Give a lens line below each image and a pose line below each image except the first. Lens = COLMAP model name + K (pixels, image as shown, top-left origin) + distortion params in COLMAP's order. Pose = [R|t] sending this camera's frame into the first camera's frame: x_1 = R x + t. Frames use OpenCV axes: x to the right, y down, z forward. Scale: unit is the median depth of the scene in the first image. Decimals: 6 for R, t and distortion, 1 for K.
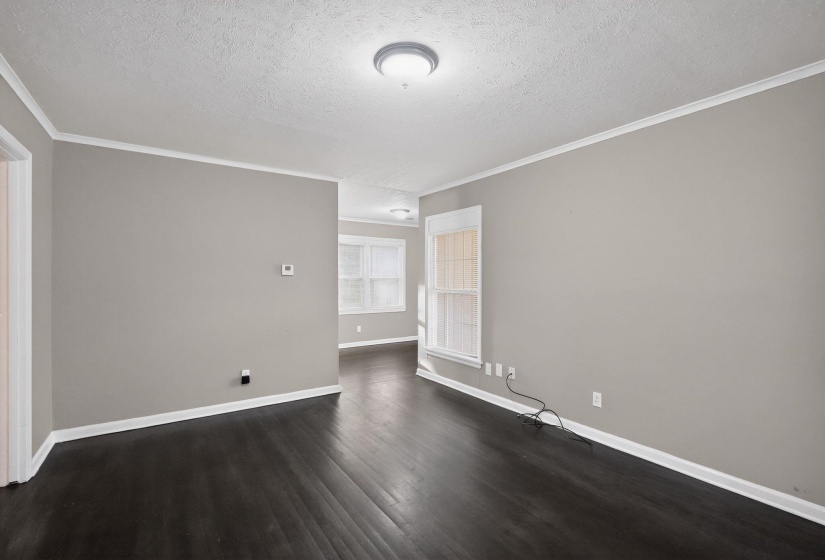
lens RADIAL K [[376.6, 0, 409.9], [0, 376.6, 276.4], [0, 0, 1]] dist [-0.014115, -0.000374]
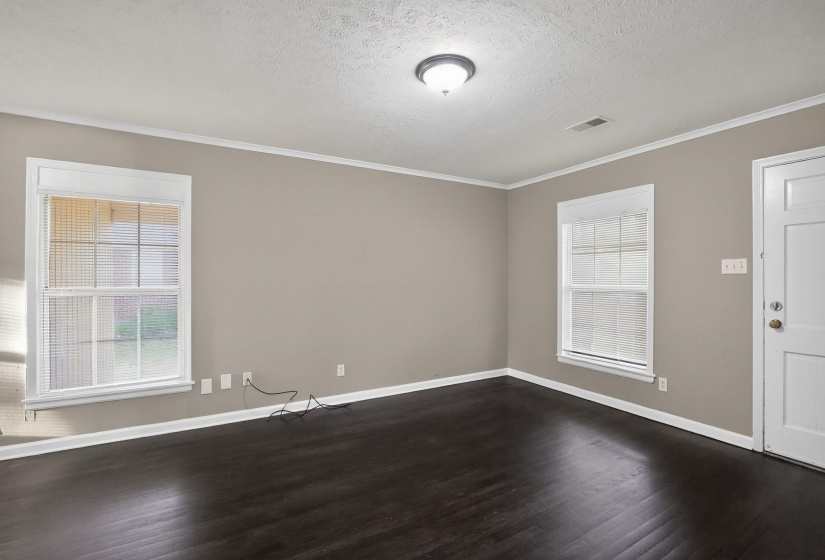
lens RADIAL K [[376.6, 0, 409.9], [0, 376.6, 276.4], [0, 0, 1]] dist [-0.014115, -0.000374]
pose [[0.071067, 0.000267, 0.997471, -0.552217], [-0.005271, 0.999986, 0.000107, 0.011227], [-0.997458, -0.005265, 0.071068, 0.515445]]
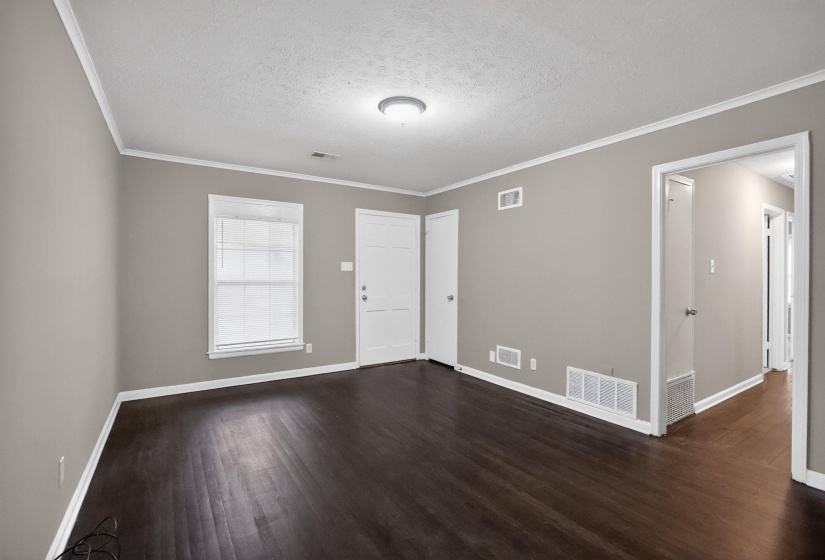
lens RADIAL K [[376.6, 0, 409.9], [0, 376.6, 276.4], [0, 0, 1]] dist [-0.014115, -0.000374]
pose [[-0.999646, -0.009302, 0.024916, -0.036979], [-0.009223, 0.999952, 0.003301, 0.015474], [-0.024945, 0.003070, -0.999684, 1.180429]]
